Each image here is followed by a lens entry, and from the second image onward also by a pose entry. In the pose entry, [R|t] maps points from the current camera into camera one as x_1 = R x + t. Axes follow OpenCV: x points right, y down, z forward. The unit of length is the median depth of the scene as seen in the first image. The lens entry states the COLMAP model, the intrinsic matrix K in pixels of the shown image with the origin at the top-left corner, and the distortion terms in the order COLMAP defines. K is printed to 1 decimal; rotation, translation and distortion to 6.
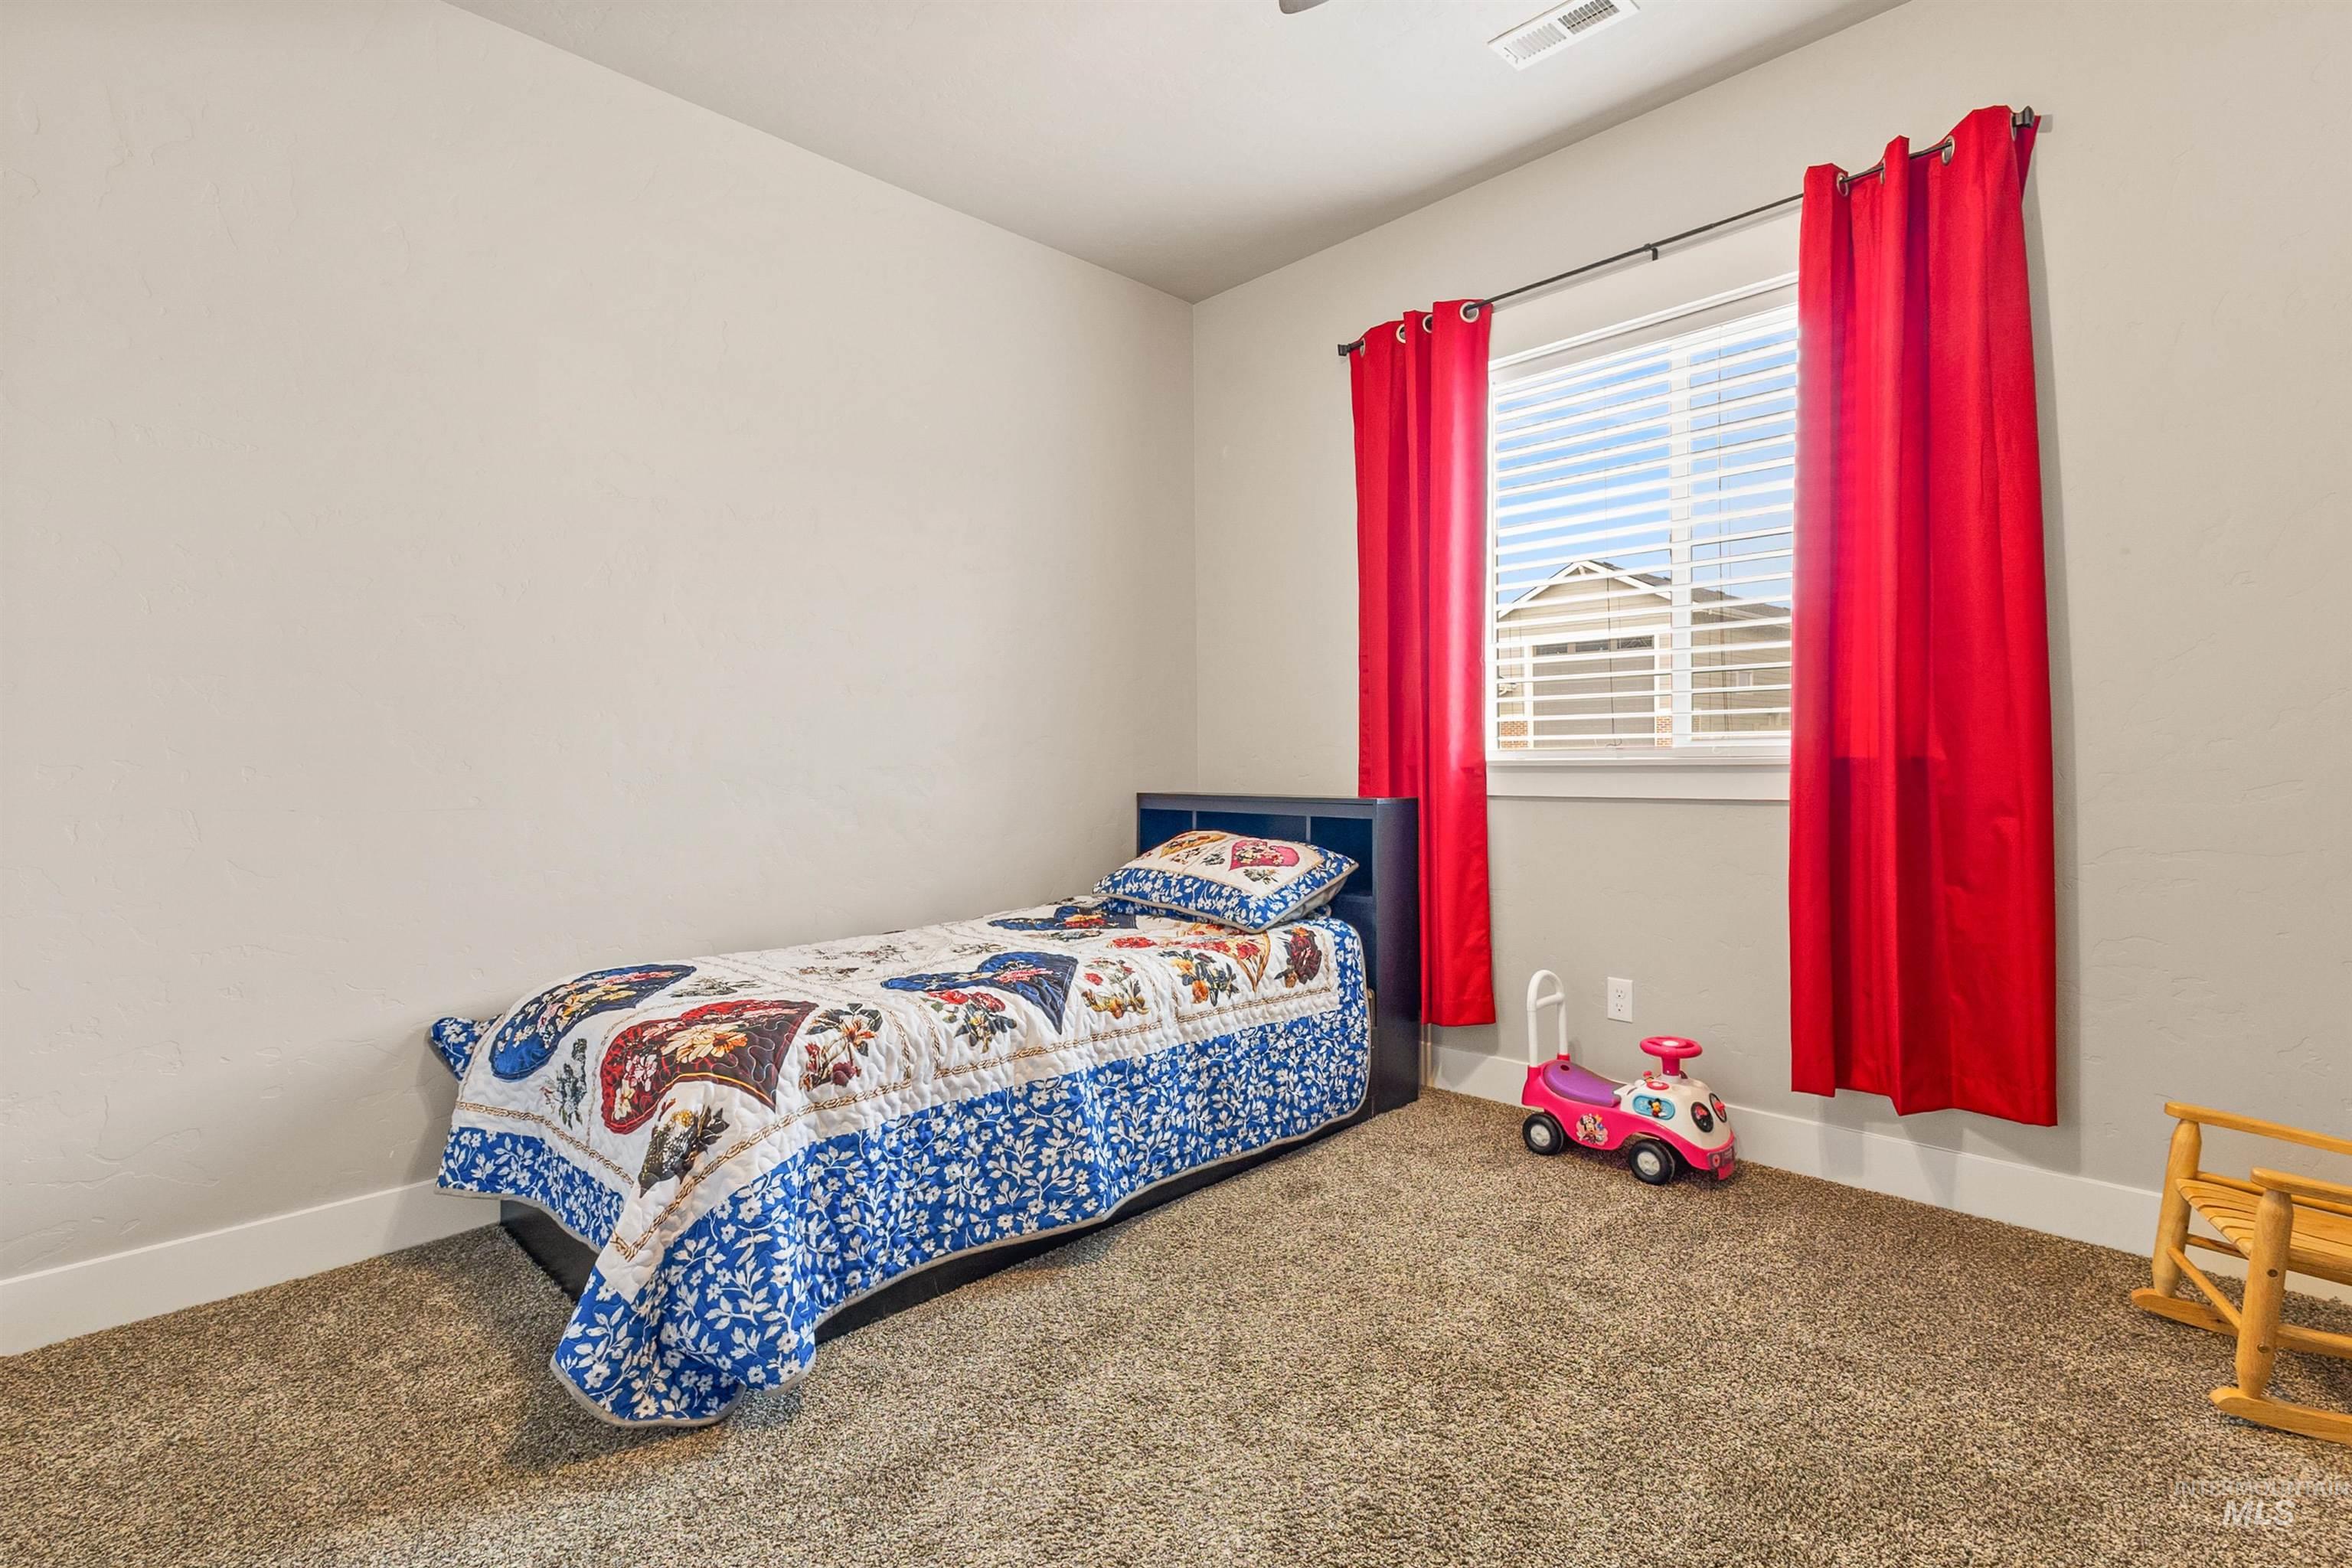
lens RADIAL K [[1080.5, 0, 1169.4], [0, 1080.5, 770.0], [0, 0, 1]] dist [0.002910, 0.000164]
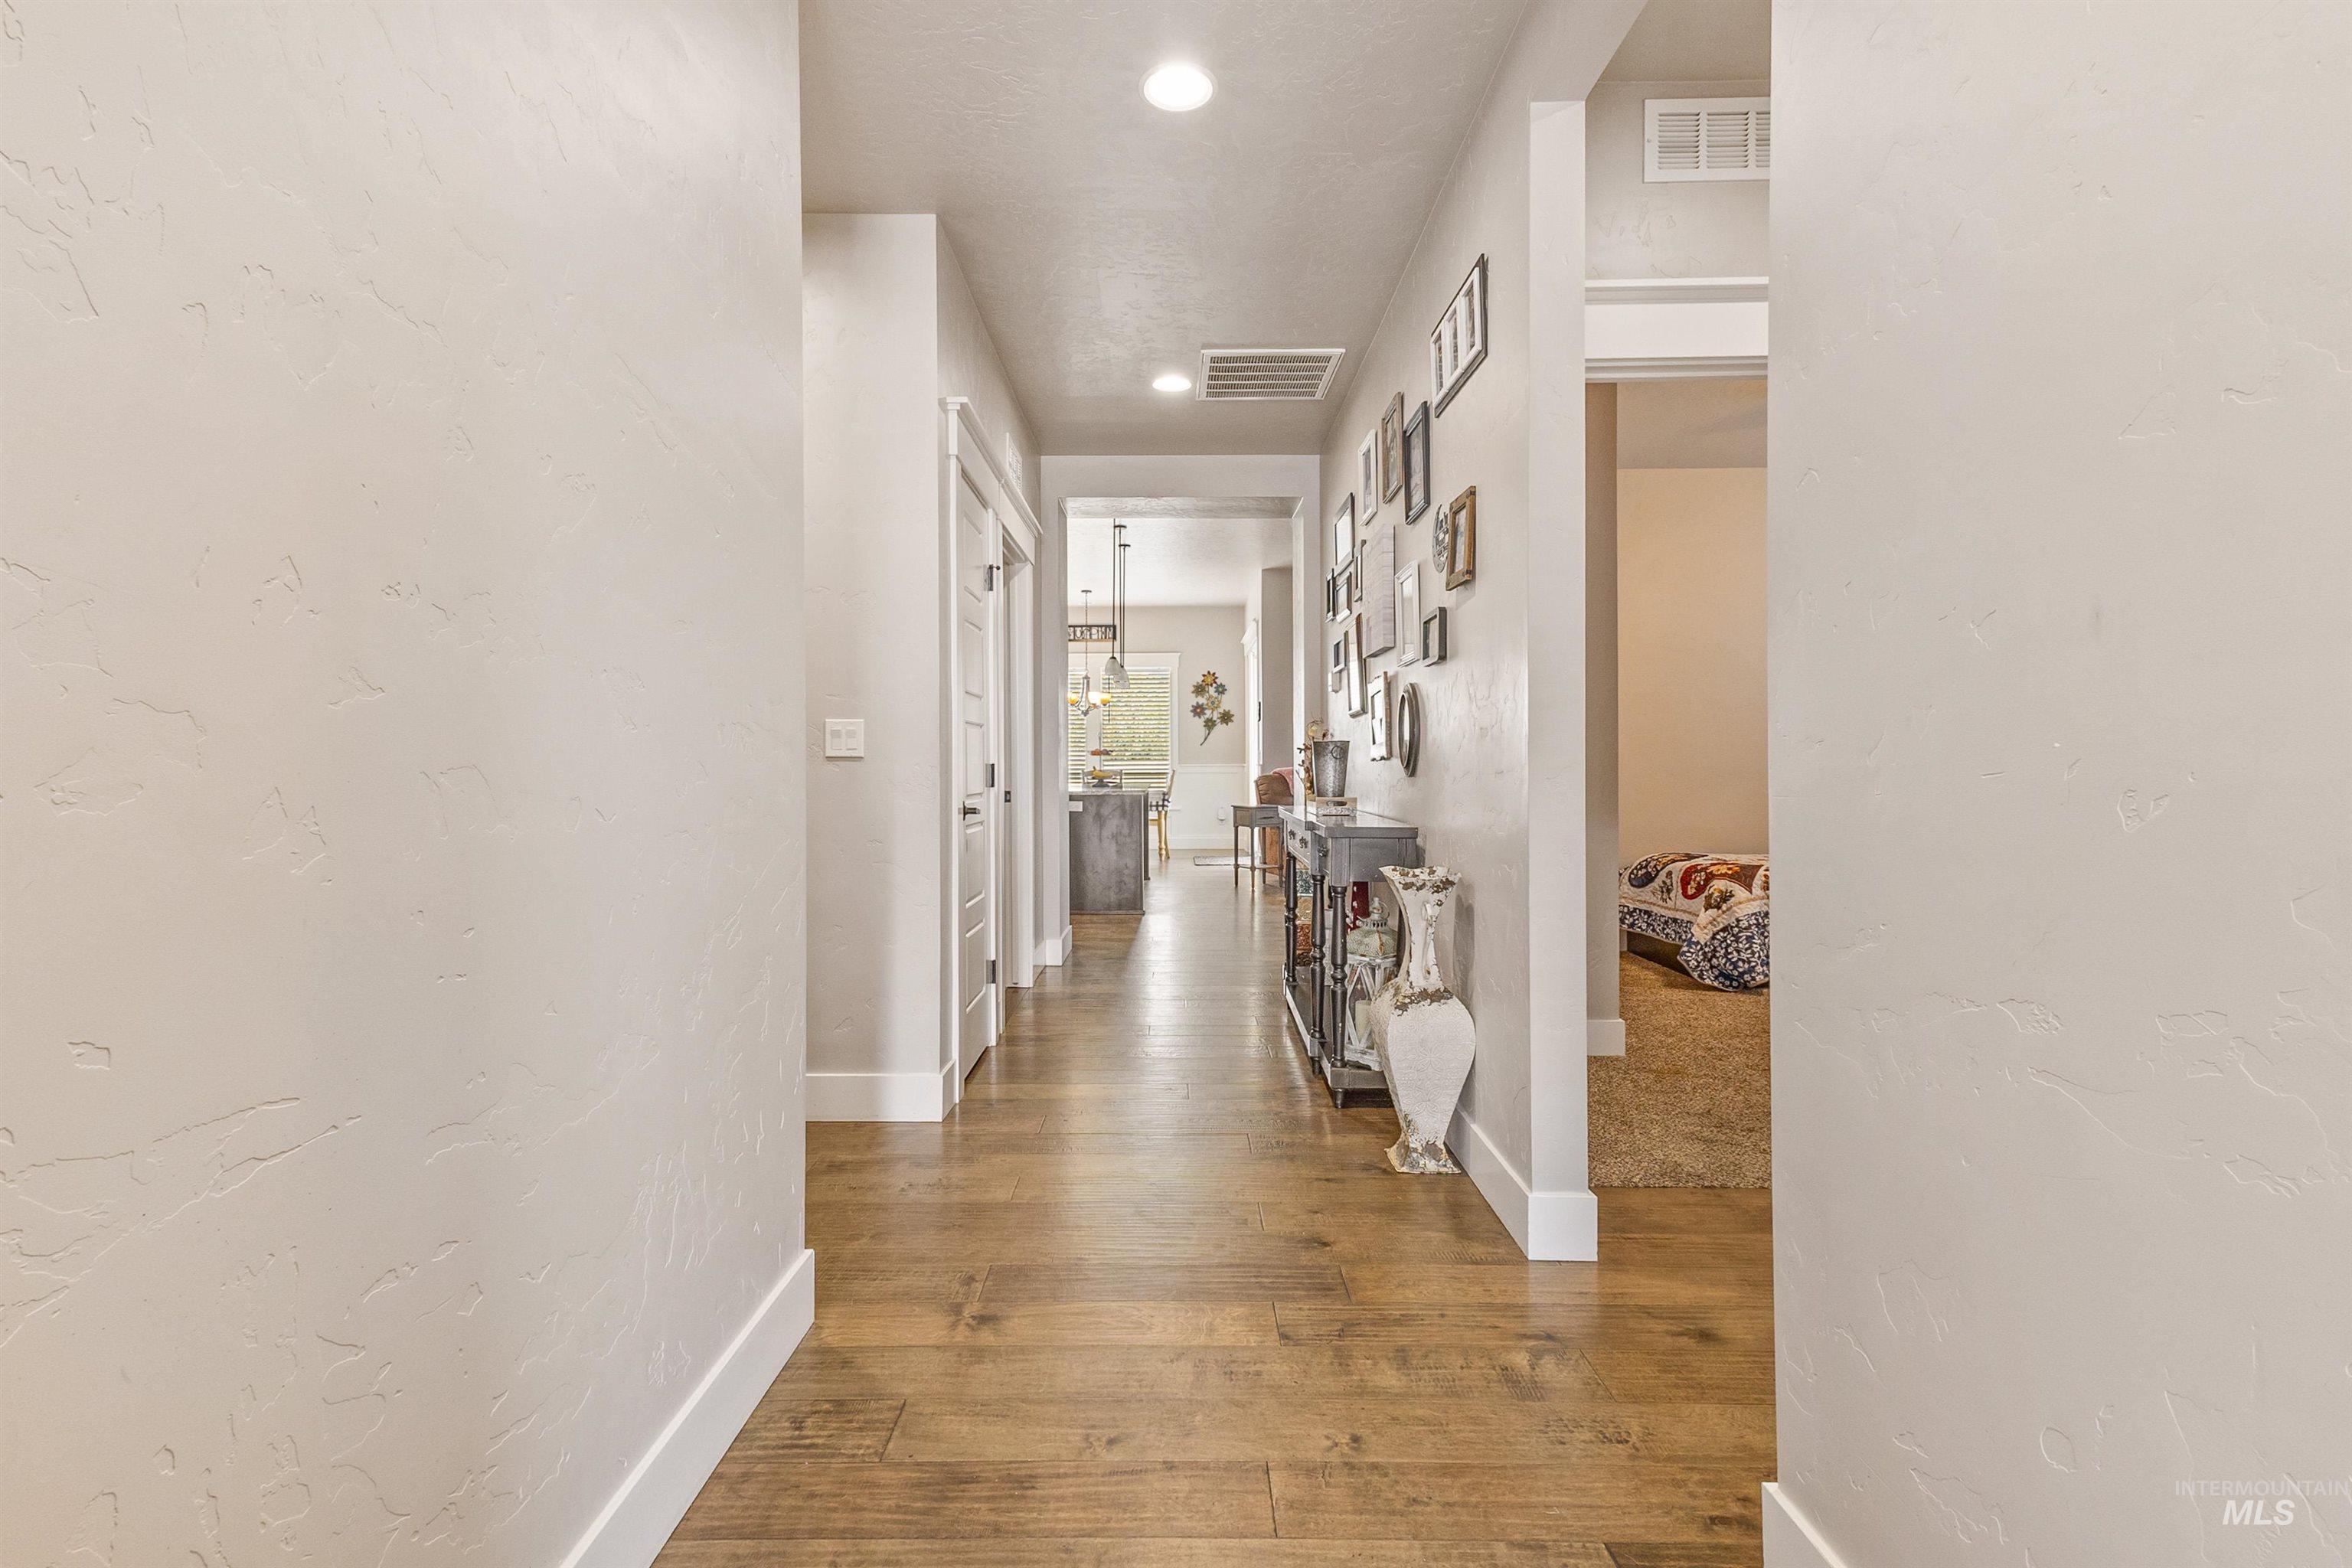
lens RADIAL K [[1080.5, 0, 1168.2], [0, 1080.5, 772.9], [0, 0, 1]] dist [0.002910, 0.000164]
pose [[0.698802, -0.001089, -0.715315, 0.560578], [-0.000398, 0.999998, -0.001911, 0.016717], [0.715315, 0.001620, 0.698800, -1.971196]]
